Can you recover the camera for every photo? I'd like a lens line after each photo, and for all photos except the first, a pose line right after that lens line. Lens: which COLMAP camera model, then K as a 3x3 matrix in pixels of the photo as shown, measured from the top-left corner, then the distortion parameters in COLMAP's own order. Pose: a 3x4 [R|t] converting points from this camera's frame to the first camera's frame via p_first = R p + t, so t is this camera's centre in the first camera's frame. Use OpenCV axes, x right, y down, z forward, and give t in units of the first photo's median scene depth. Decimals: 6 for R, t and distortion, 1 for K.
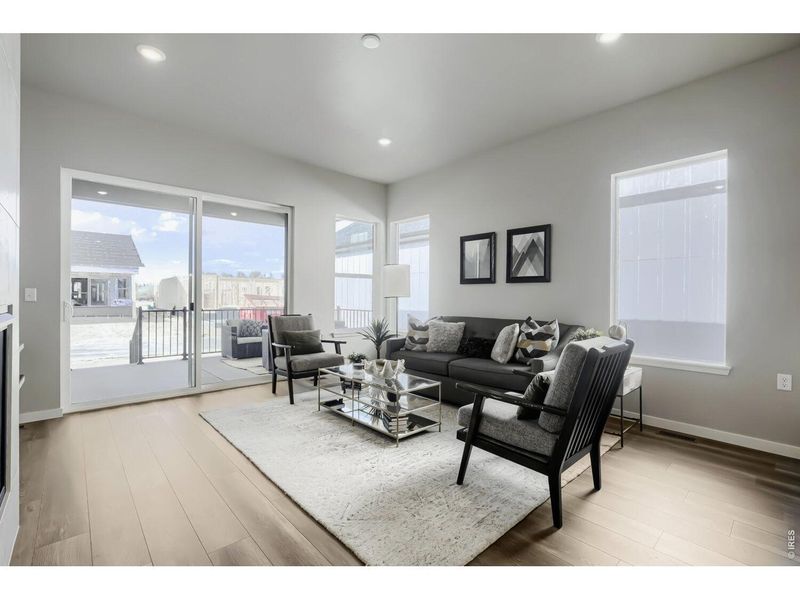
lens RADIAL K [[367.2, 0, 398.5], [0, 367.2, 299.1], [0, 0, 1]] dist [-0.012751, -0.000392]
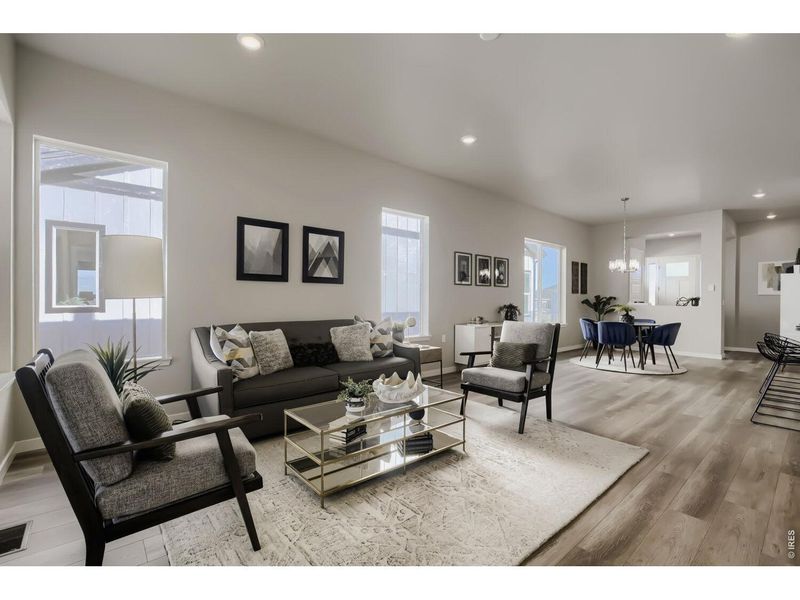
lens RADIAL K [[367.2, 0, 398.5], [0, 367.2, 299.1], [0, 0, 1]] dist [-0.012751, -0.000392]
pose [[0.026675, -0.007844, 0.999613, -0.611081], [-0.000261, 0.999969, 0.007854, -0.008487], [-0.999644, -0.000470, 0.026672, 0.707030]]
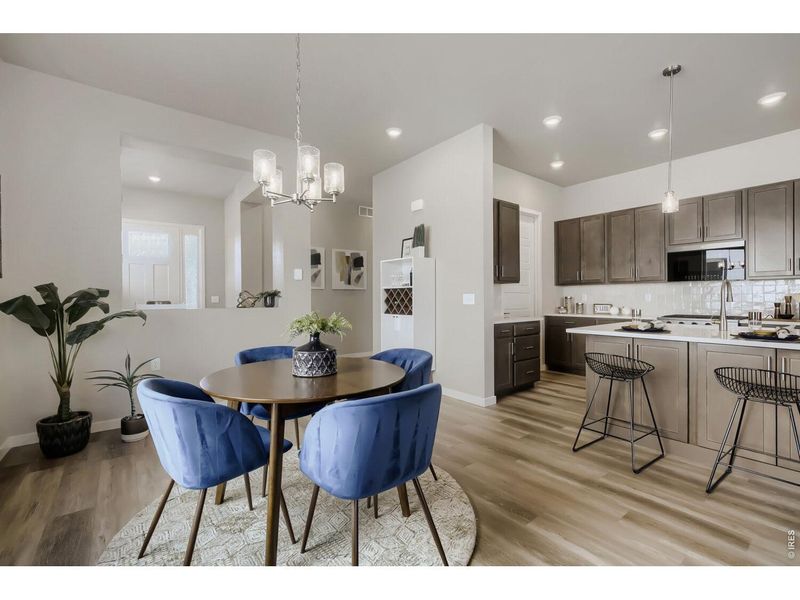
lens RADIAL K [[364.8, 0, 402.0], [0, 364.8, 297.6], [0, 0, 1]] dist [-0.010653, 0.000113]
pose [[-0.997570, -0.000147, 0.069675, 0.705858], [0.000565, 0.999948, 0.010195, 0.003601], [-0.069673, 0.010210, -0.997518, 0.275143]]
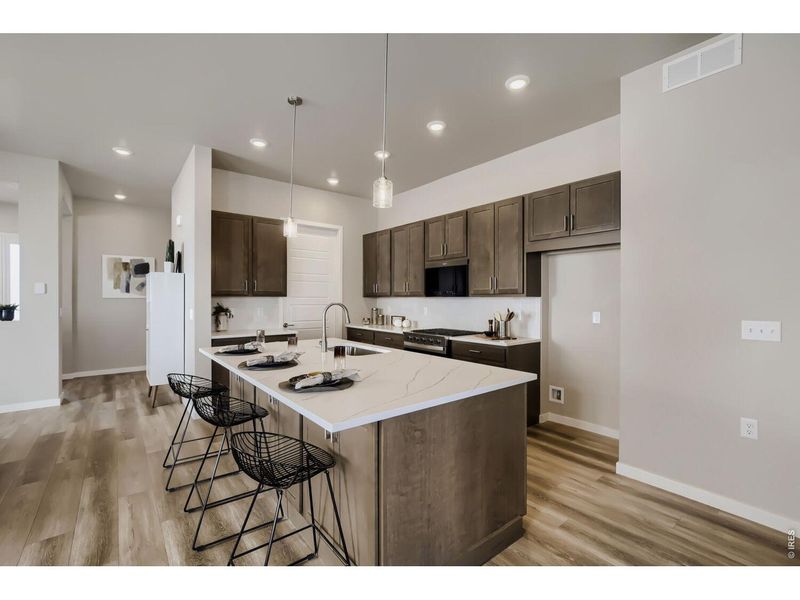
lens RADIAL K [[359.7, 0, 400.0], [0, 359.7, 300.0], [0, 0, 1]] dist [0.005961, 0.000670]
pose [[-0.997808, -0.007820, 0.065710, 0.030451], [-0.006717, 0.999833, 0.016989, -0.038109], [-0.065832, 0.016510, -0.997694, 0.251051]]
